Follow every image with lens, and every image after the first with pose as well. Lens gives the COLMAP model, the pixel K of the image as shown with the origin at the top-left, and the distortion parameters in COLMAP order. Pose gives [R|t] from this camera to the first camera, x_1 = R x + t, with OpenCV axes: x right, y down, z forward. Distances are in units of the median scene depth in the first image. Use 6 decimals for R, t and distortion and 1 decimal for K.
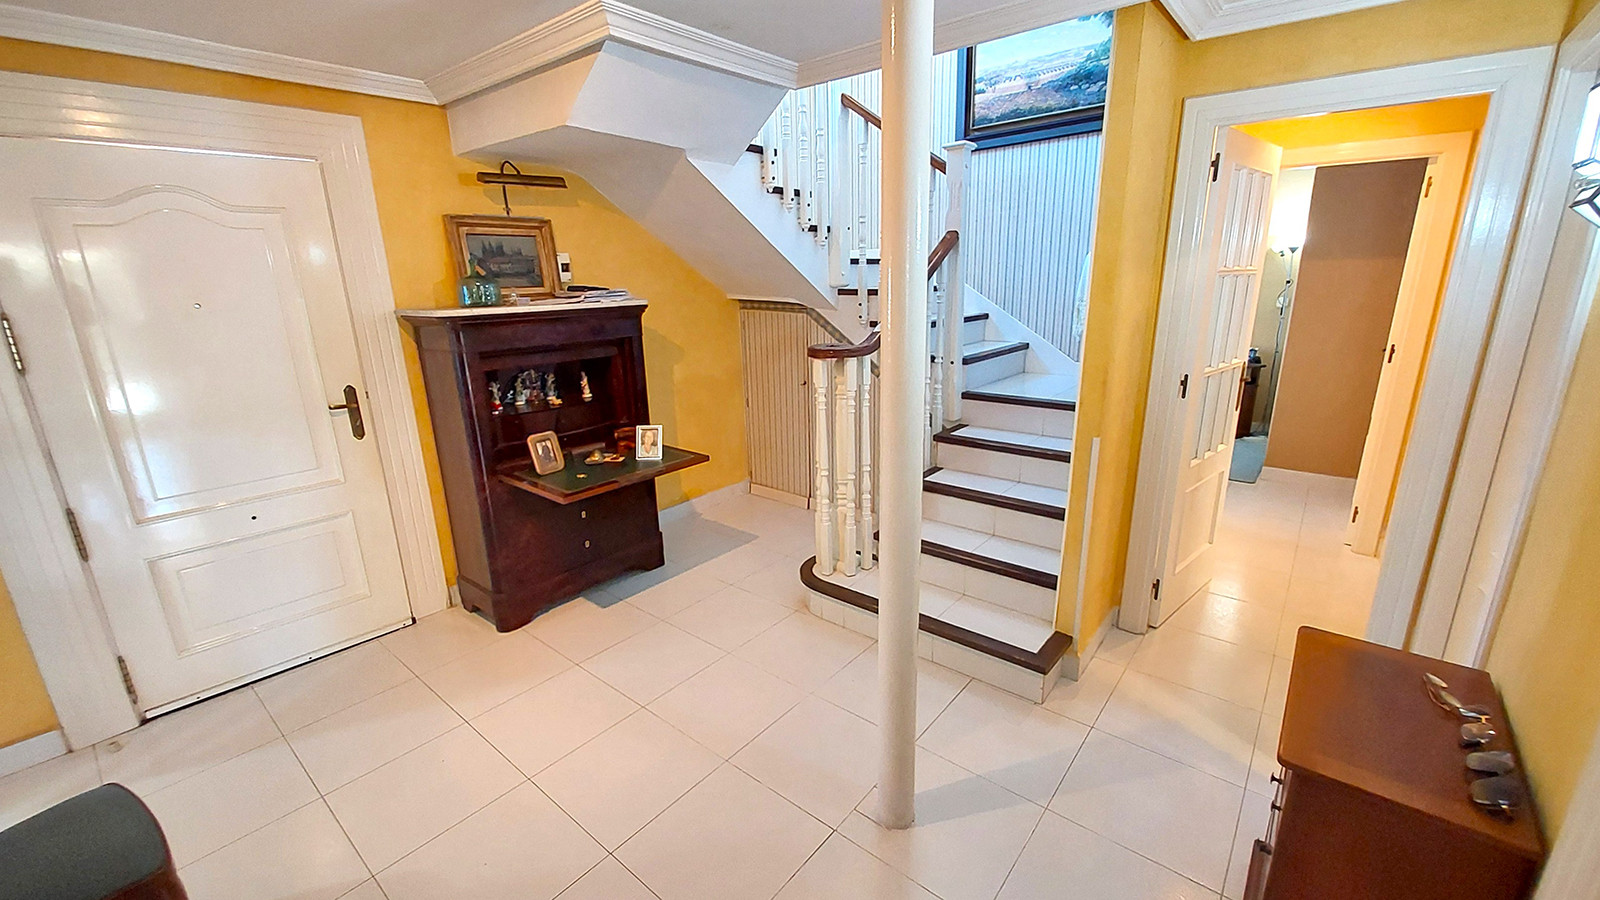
lens RADIAL K [[640.8, 0, 802.0], [0, 640.8, 444.8], [0, 0, 1]] dist [0.001266, -0.002349]
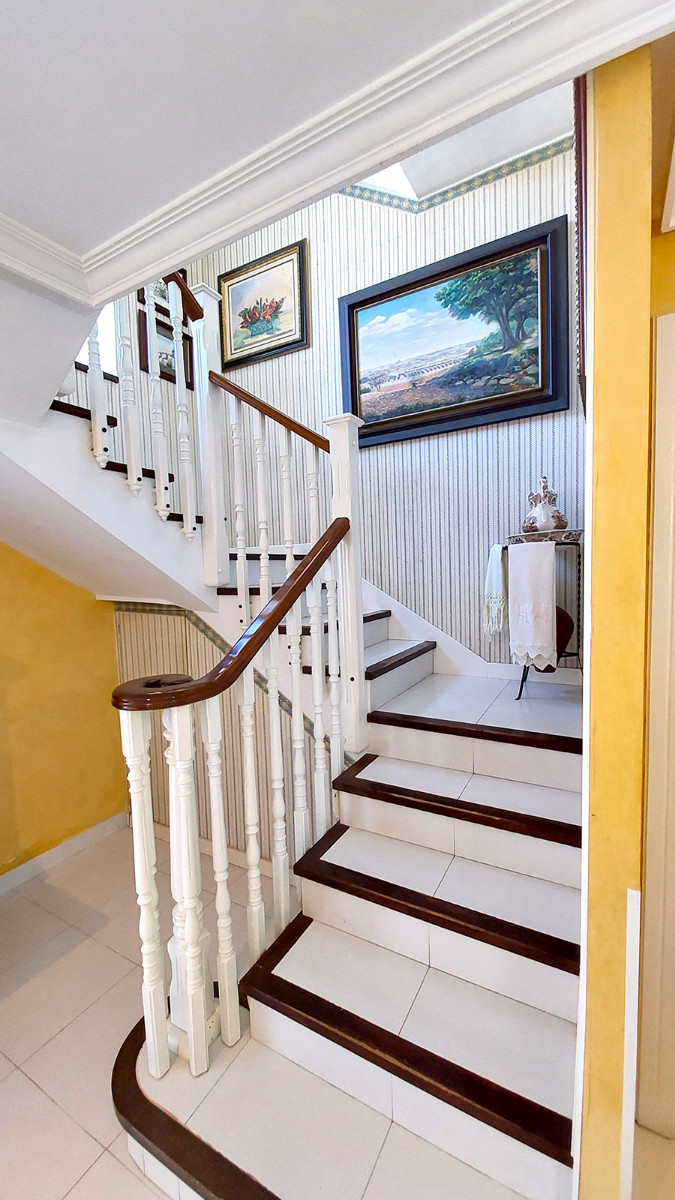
lens RADIAL K [[480.6, 0, 348.5], [0, 480.6, 599.0], [0, 0, 1]] dist [0.001266, -0.002349]
pose [[0.980195, -0.018387, 0.197180, 0.107152], [0.057514, 0.979195, -0.194600, -0.102128], [-0.189500, 0.202086, 0.960860, 0.382735]]
